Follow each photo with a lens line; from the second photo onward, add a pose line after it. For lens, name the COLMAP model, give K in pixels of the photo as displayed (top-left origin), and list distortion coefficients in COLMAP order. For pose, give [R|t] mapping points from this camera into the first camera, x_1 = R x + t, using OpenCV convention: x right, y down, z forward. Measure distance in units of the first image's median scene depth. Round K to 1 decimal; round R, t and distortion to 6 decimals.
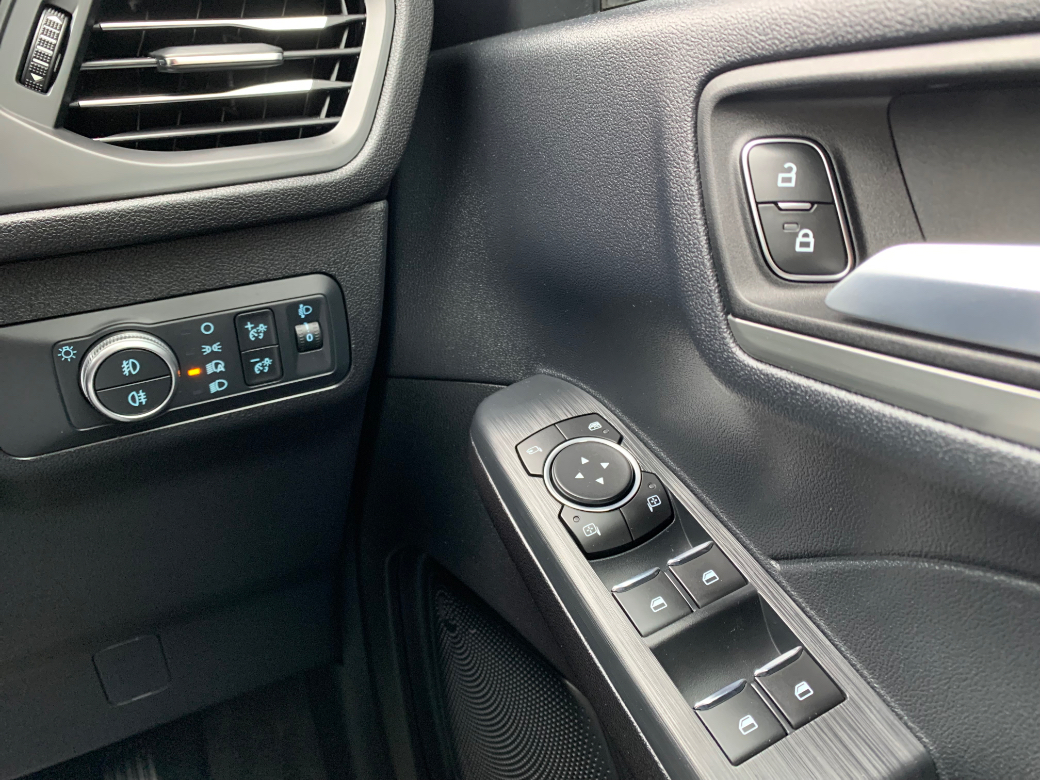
lens RADIAL K [[782.4, 0, 520.0], [0, 782.4, 390.0], [0, 0, 1]] dist [-0.032290, -0.005452]
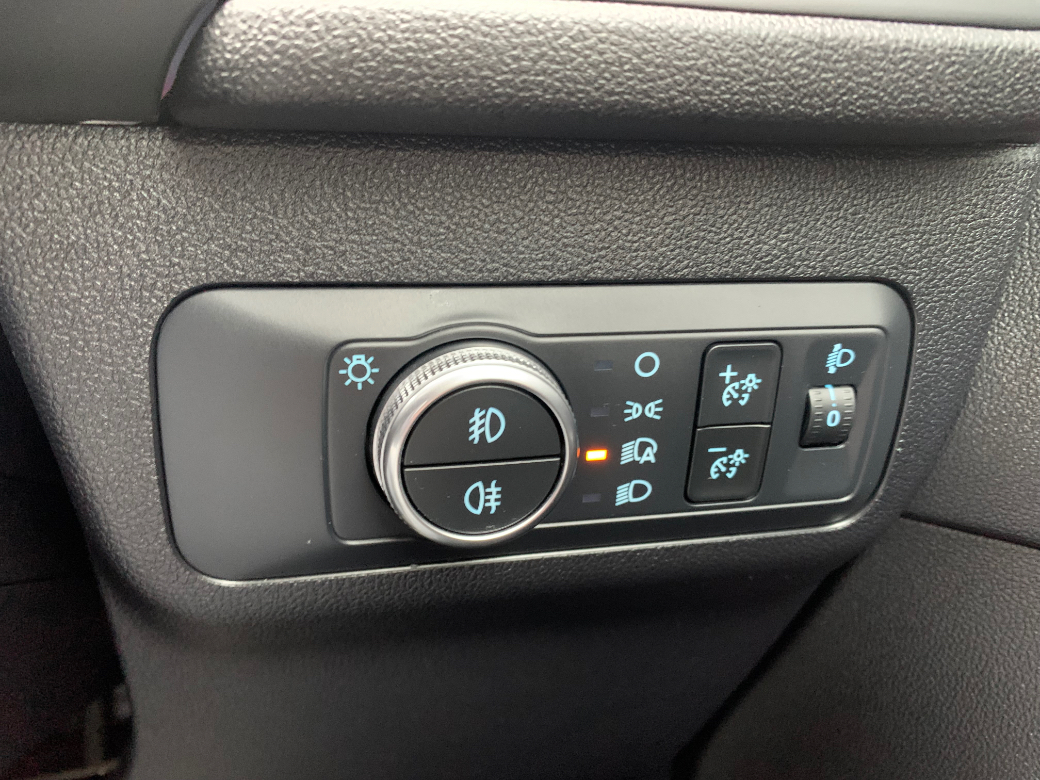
lens RADIAL K [[837.9, 0, 520.0], [0, 837.9, 390.0], [0, 0, 1]] dist [0.043224, -0.008002]
pose [[0.955700, 0.151950, -0.252089, -0.340553], [-0.175829, 0.981564, -0.074938, -0.015872], [0.236054, 0.115943, 0.964798, 0.510429]]
